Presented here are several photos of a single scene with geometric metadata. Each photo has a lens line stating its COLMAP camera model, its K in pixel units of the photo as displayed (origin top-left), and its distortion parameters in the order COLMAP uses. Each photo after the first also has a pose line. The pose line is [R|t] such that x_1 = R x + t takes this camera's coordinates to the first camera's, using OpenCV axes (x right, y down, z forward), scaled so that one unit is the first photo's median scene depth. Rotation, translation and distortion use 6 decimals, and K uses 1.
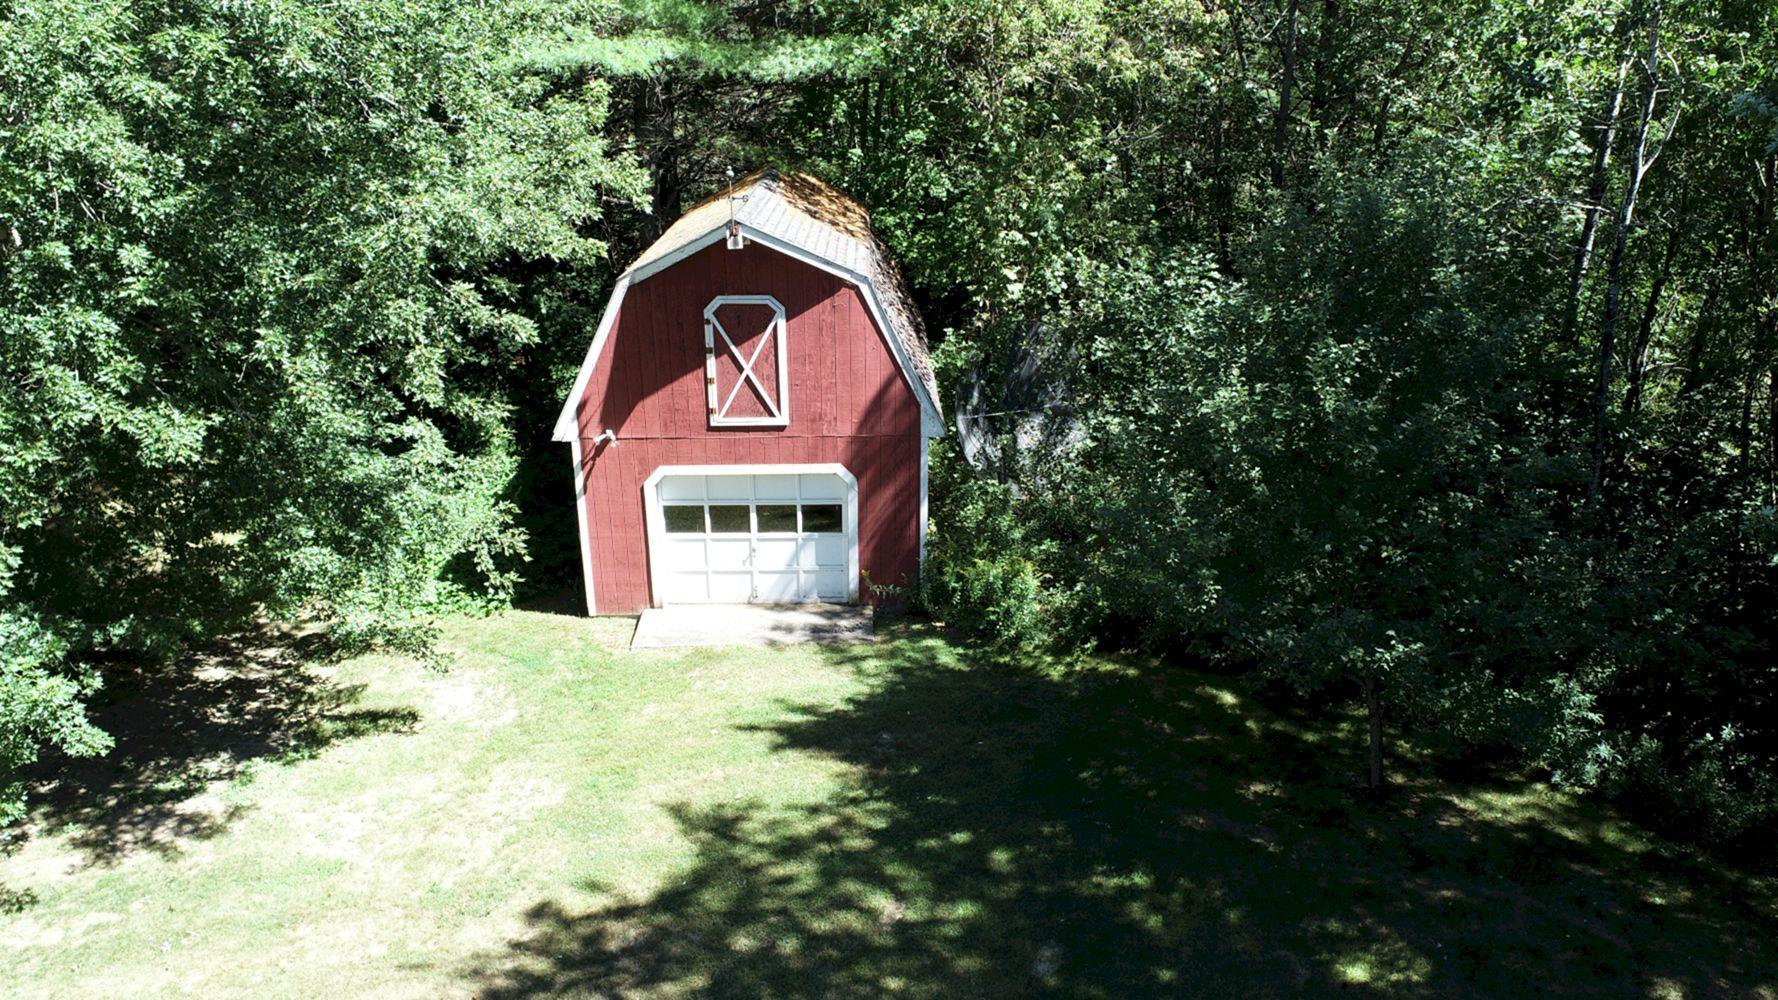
lens RADIAL K [[1216.9, 0, 889.9], [0, 1216.9, 506.2], [0, 0, 1]] dist [-0.003770, 0.000294]
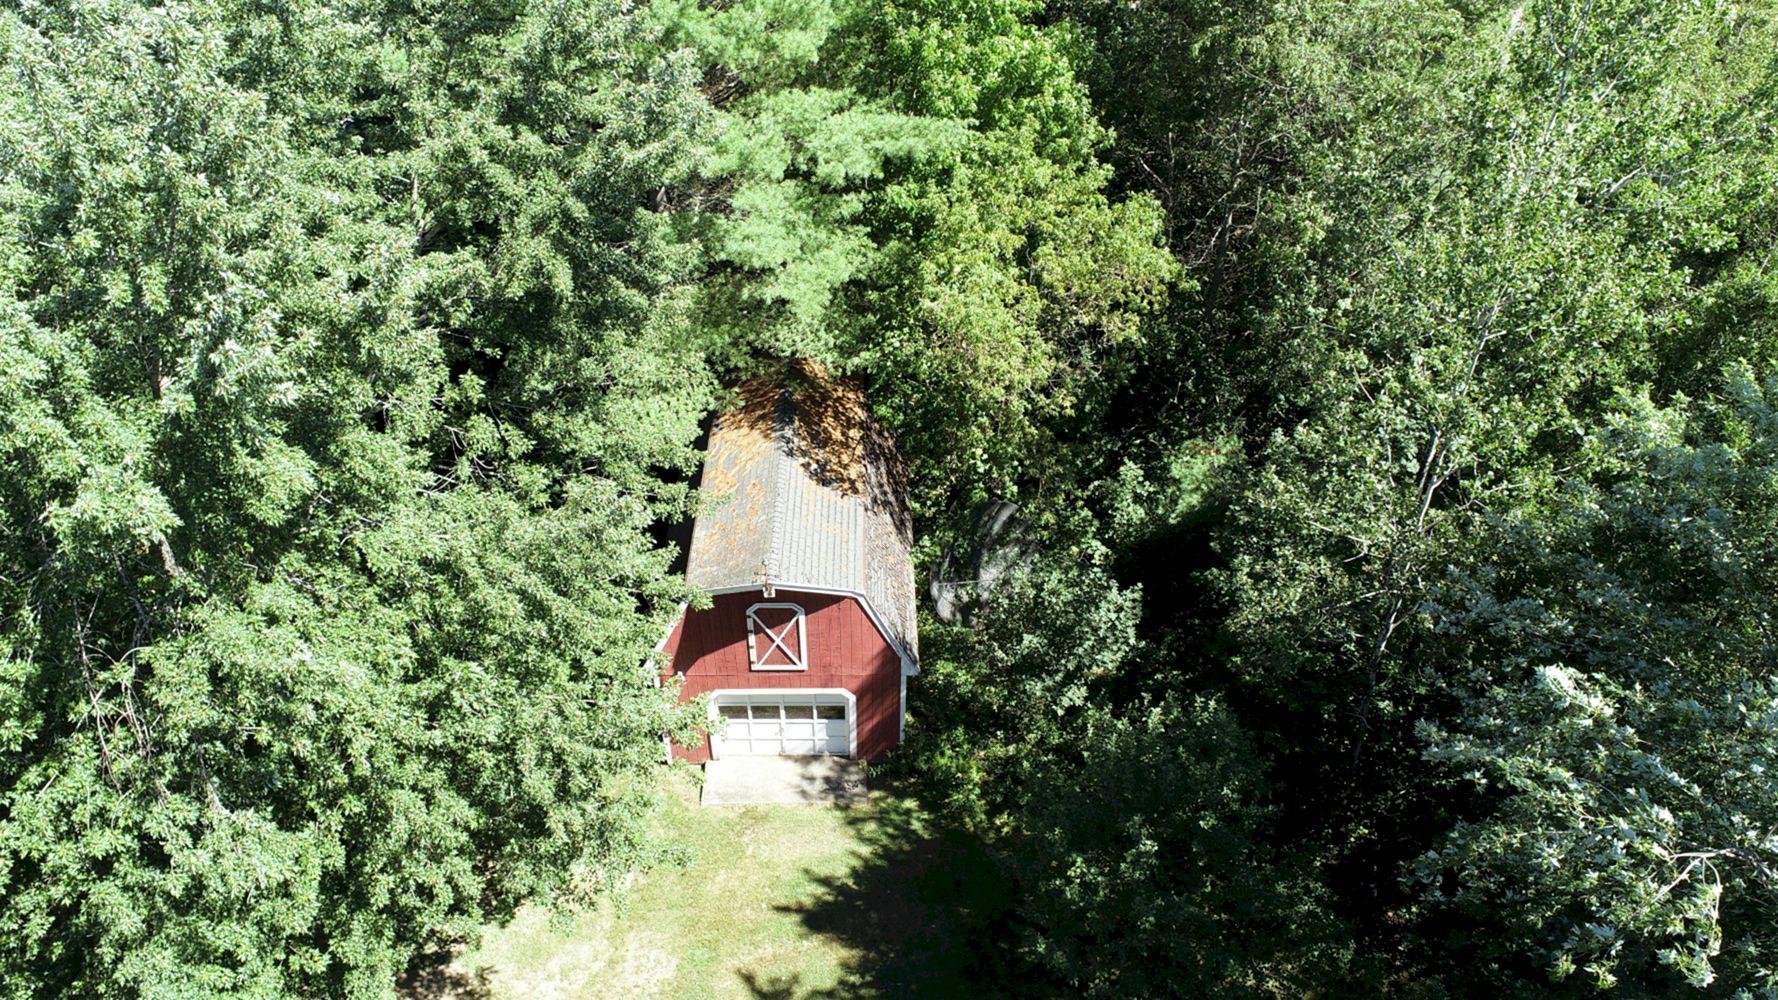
lens RADIAL K [[1216.9, 0, 889.9], [0, 1216.9, 506.2], [0, 0, 1]] dist [-0.003770, 0.000294]
pose [[0.999955, 0.007474, 0.005877, 0.002555], [-0.008957, 0.947806, 0.318721, -0.698317], [-0.003188, -0.318759, 0.947830, -0.273442]]
